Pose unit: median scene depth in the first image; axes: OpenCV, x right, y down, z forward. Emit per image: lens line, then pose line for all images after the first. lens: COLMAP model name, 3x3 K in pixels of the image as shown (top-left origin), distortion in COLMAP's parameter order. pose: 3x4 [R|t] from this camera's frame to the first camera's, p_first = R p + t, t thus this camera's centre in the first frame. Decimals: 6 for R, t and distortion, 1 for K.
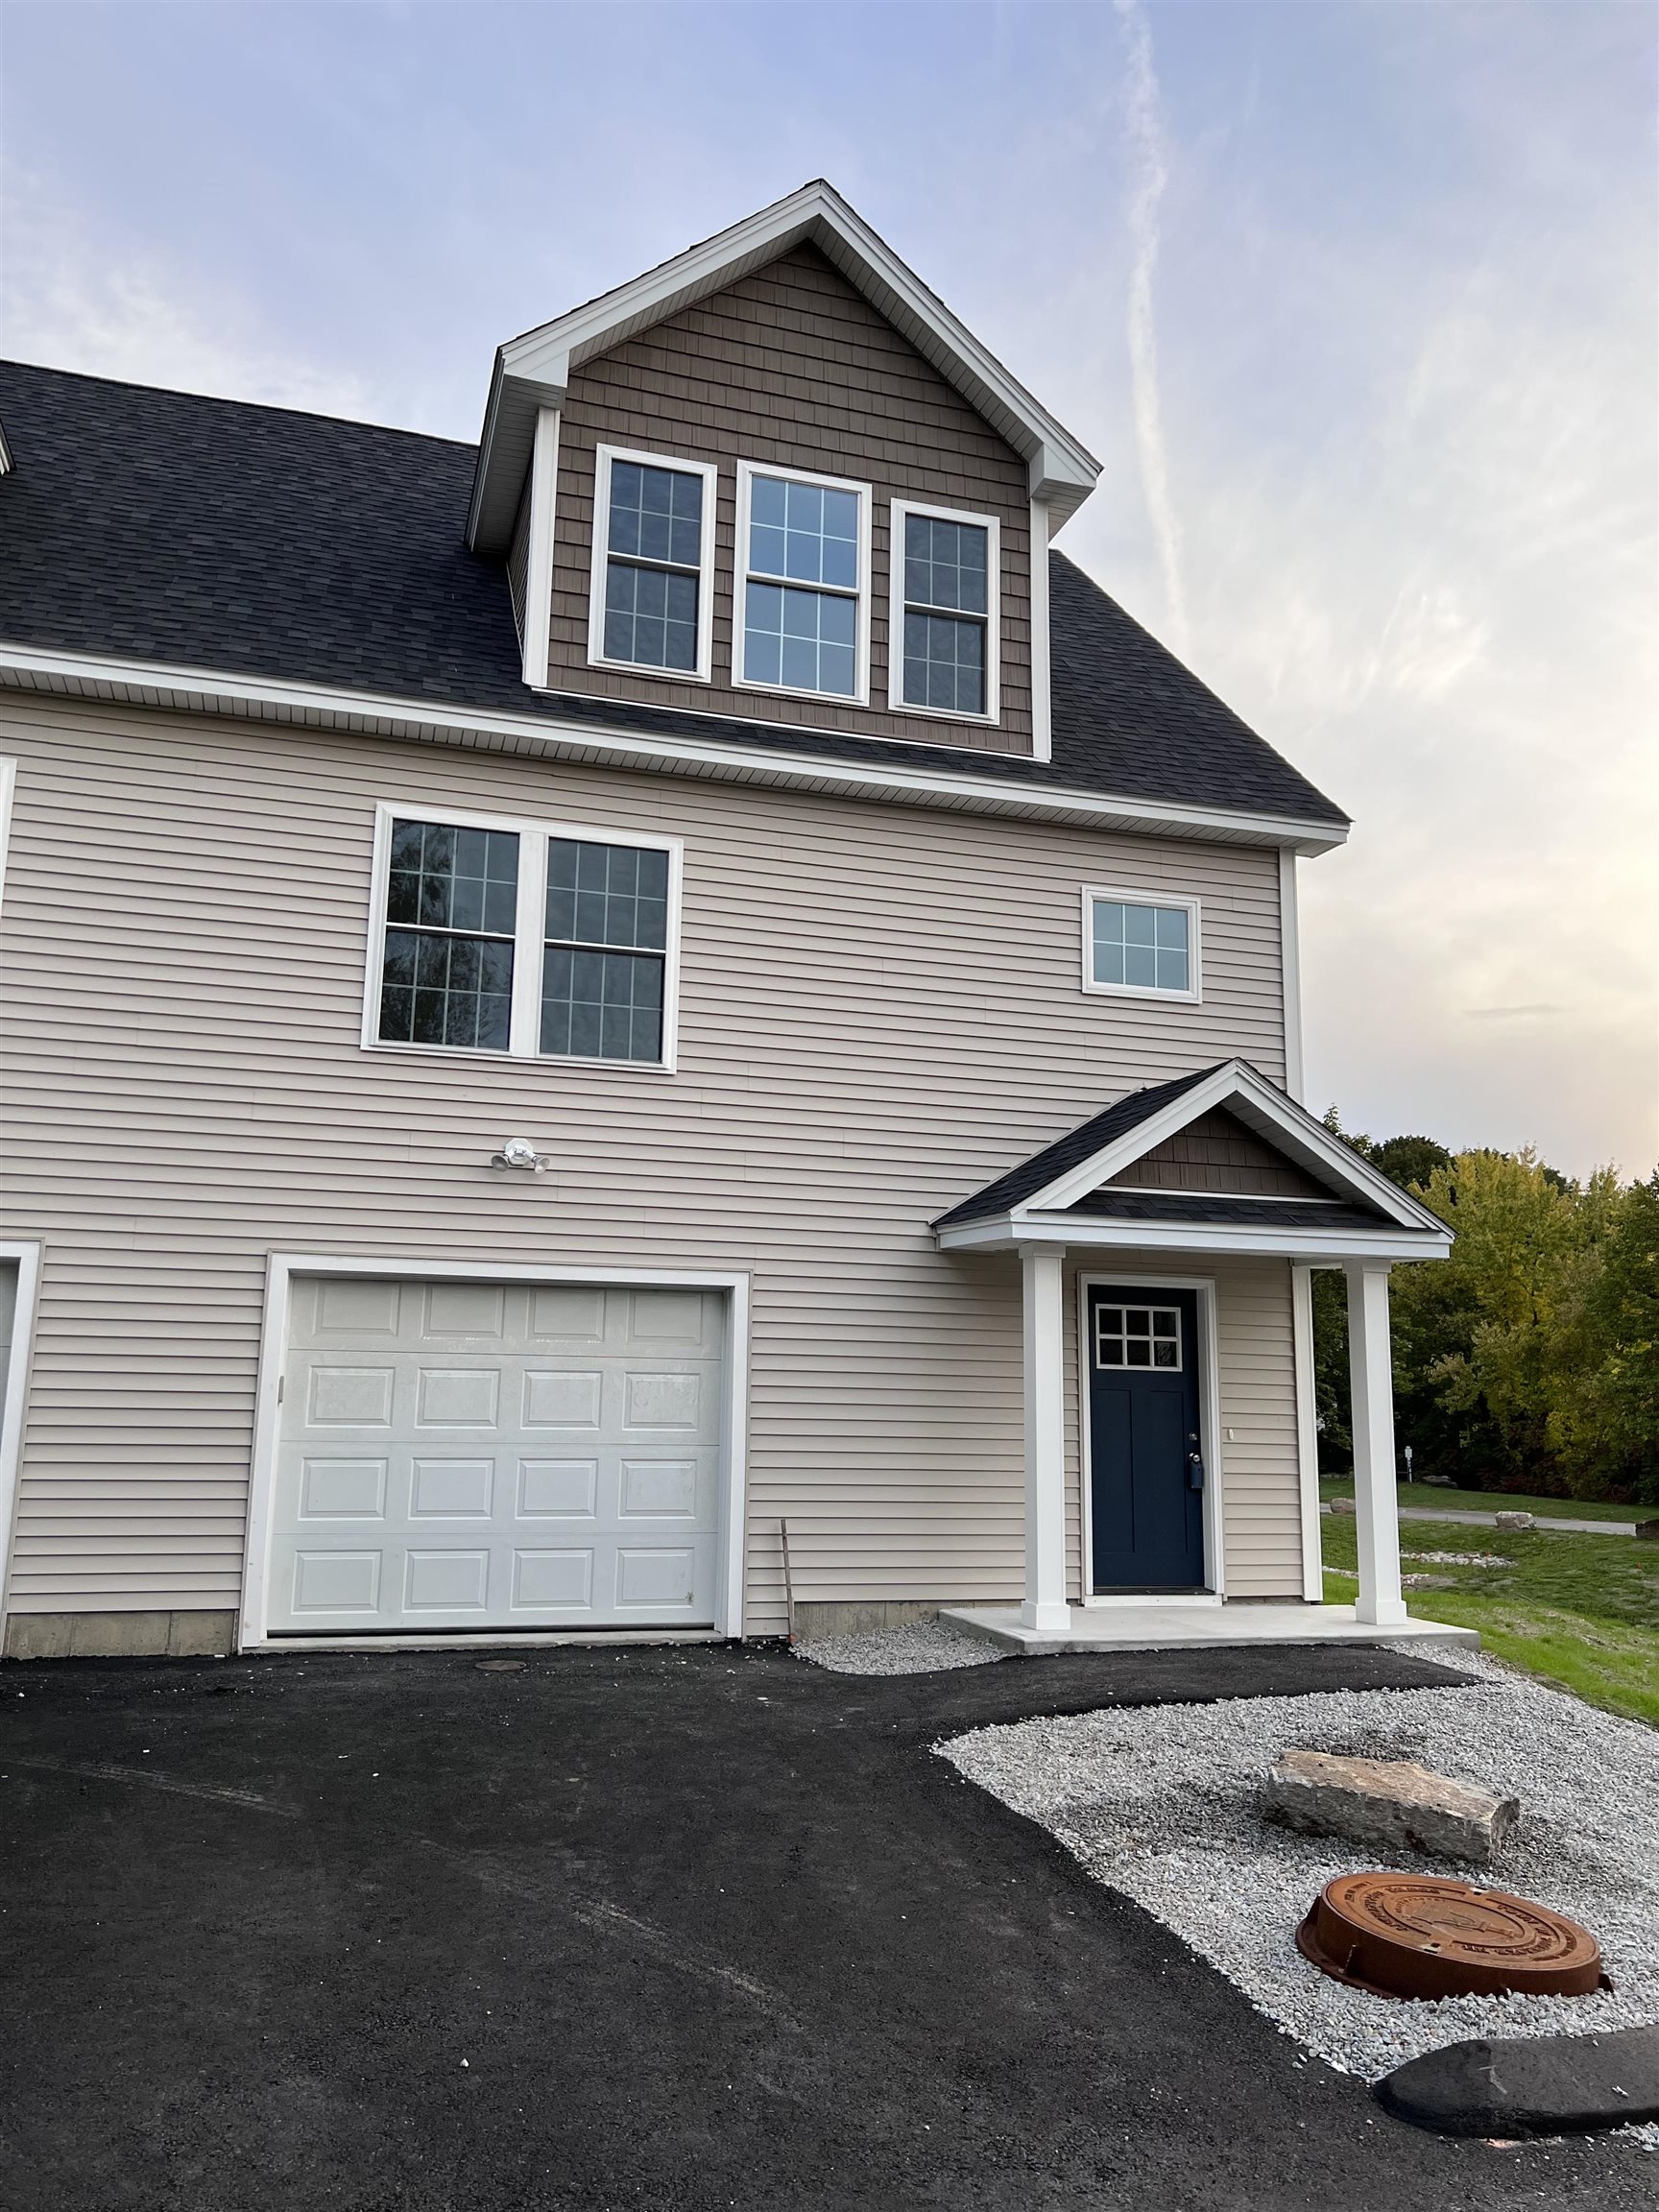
lens RADIAL K [[1647.7, 0, 829.5], [0, 1647.7, 1106.0], [0, 0, 1]] dist [0.057957, -0.000170]
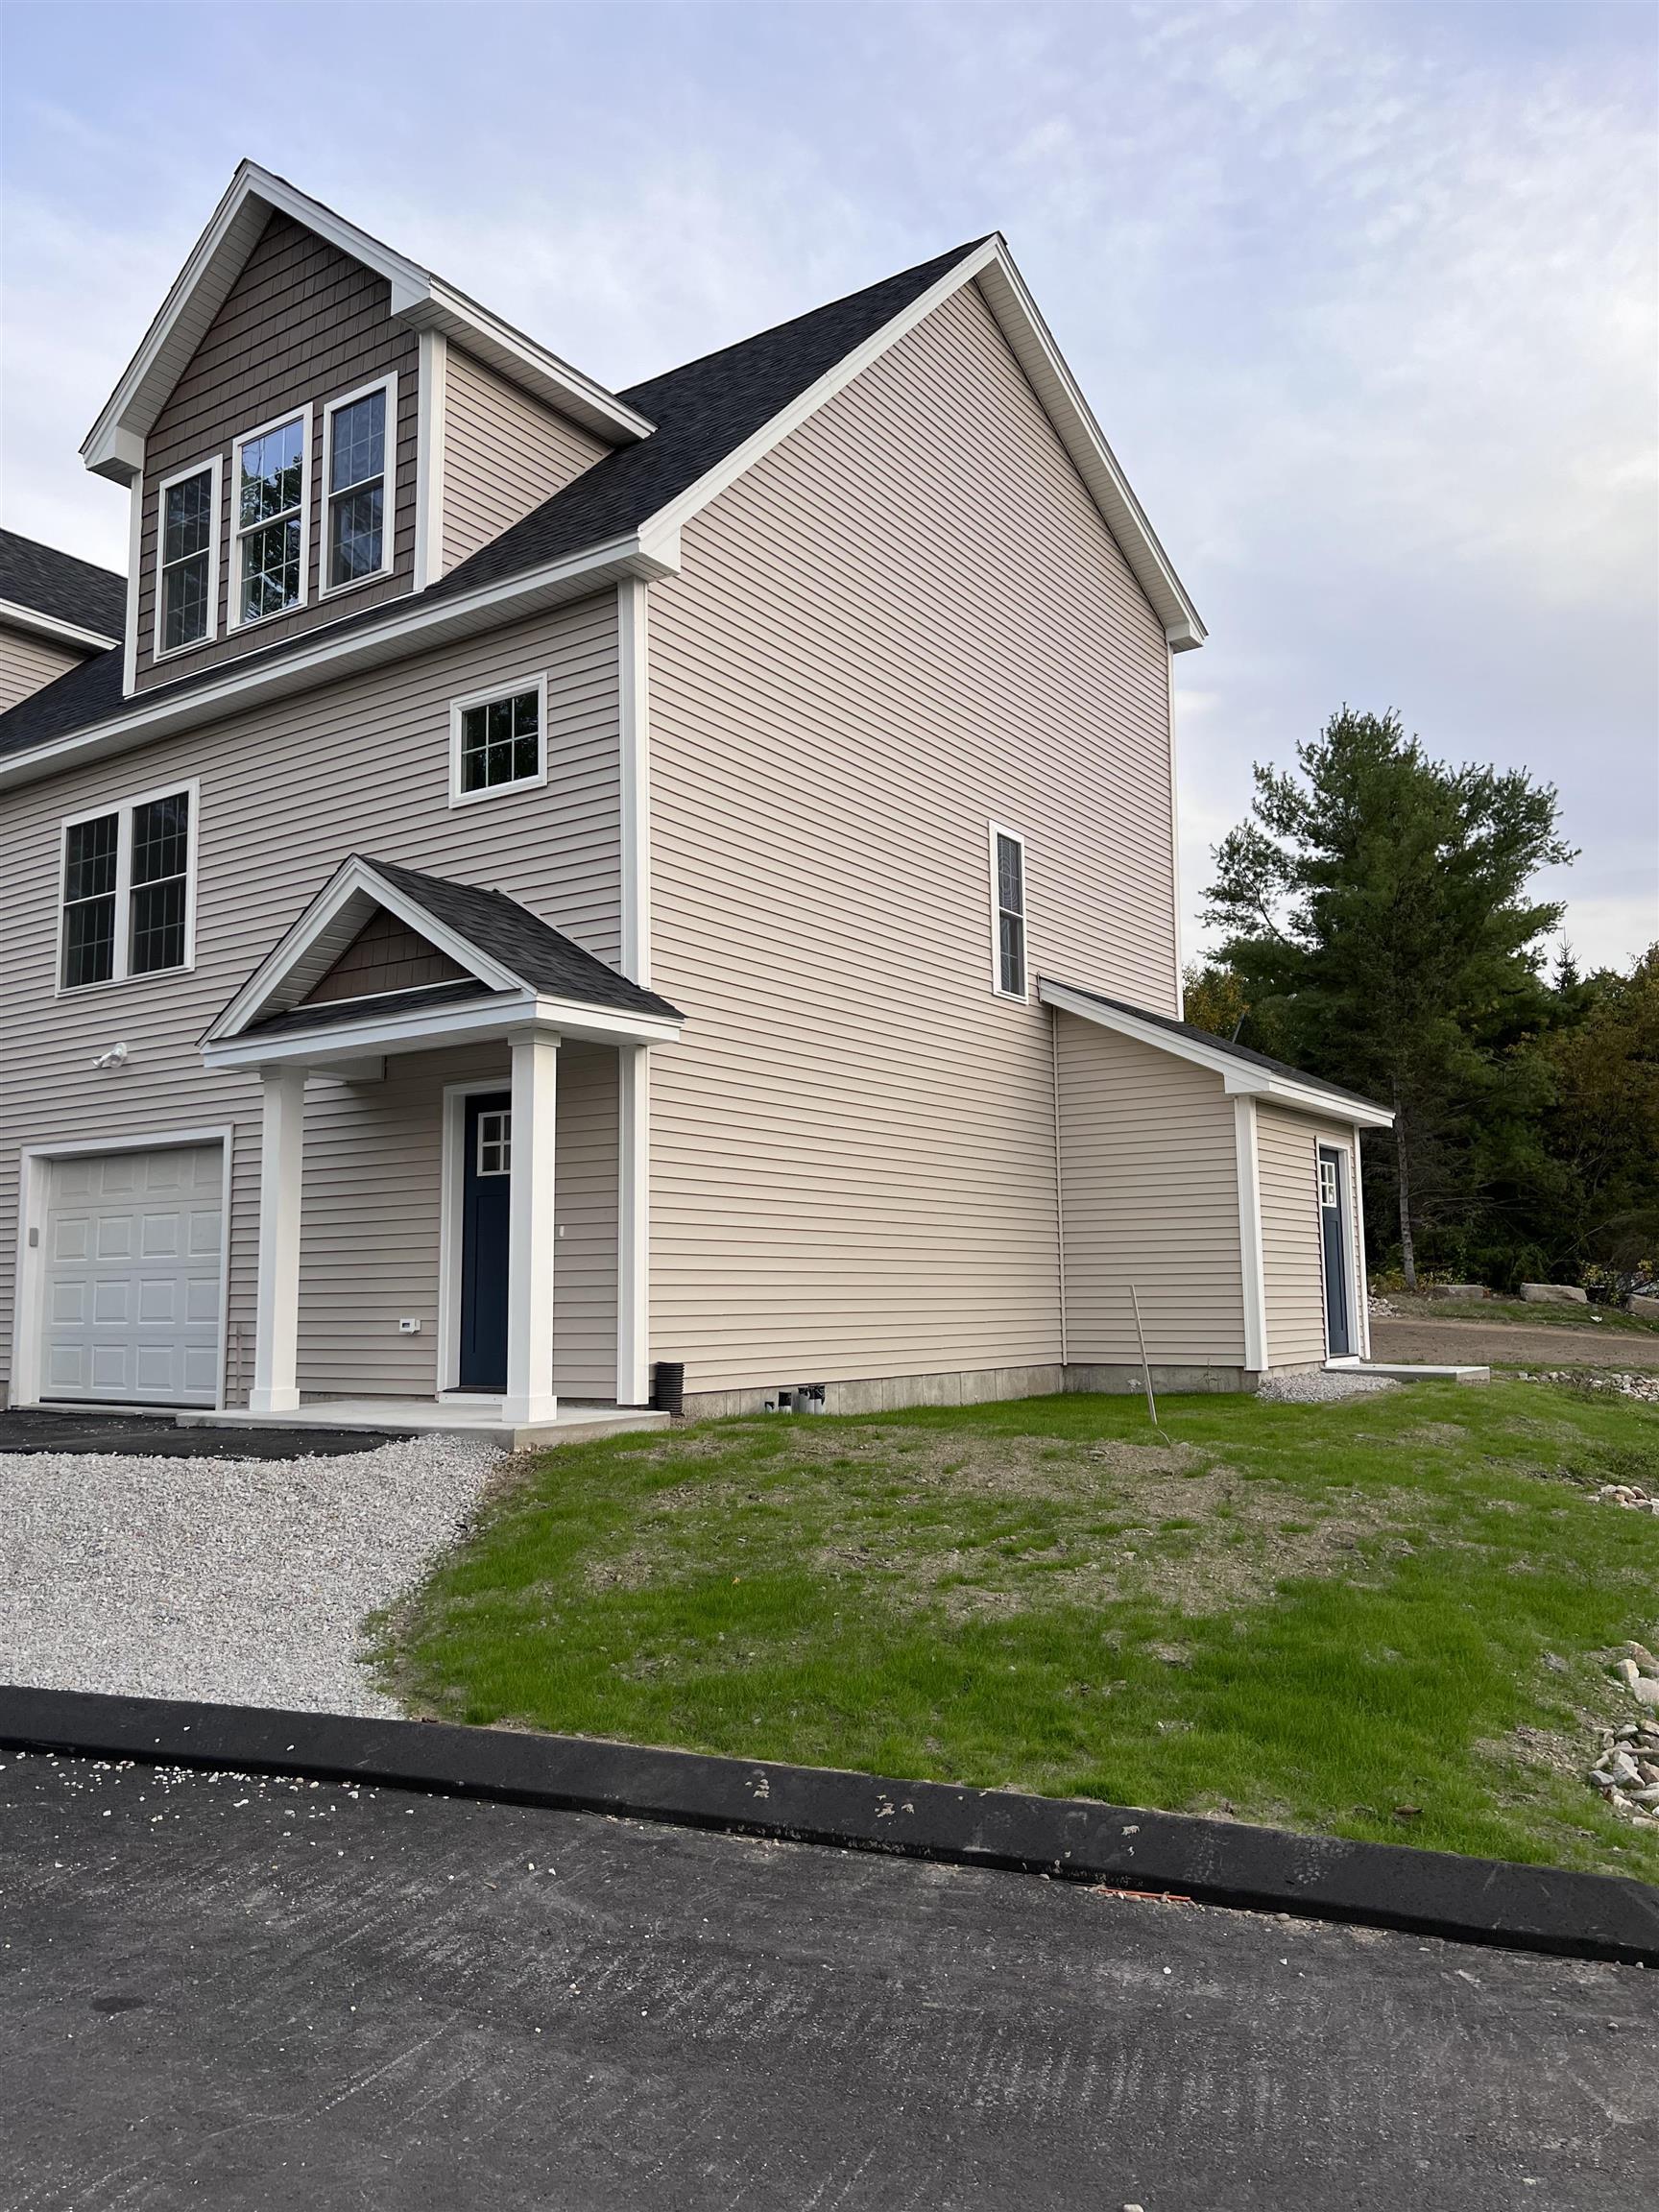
lens RADIAL K [[1647.7, 0, 829.5], [0, 1647.7, 1106.0], [0, 0, 1]] dist [0.057957, -0.000170]
pose [[0.623456, -0.118341, -0.772851, 1.164809], [0.165054, 0.986123, -0.017849, 0.182764], [0.764238, -0.116434, 0.634337, 0.562932]]
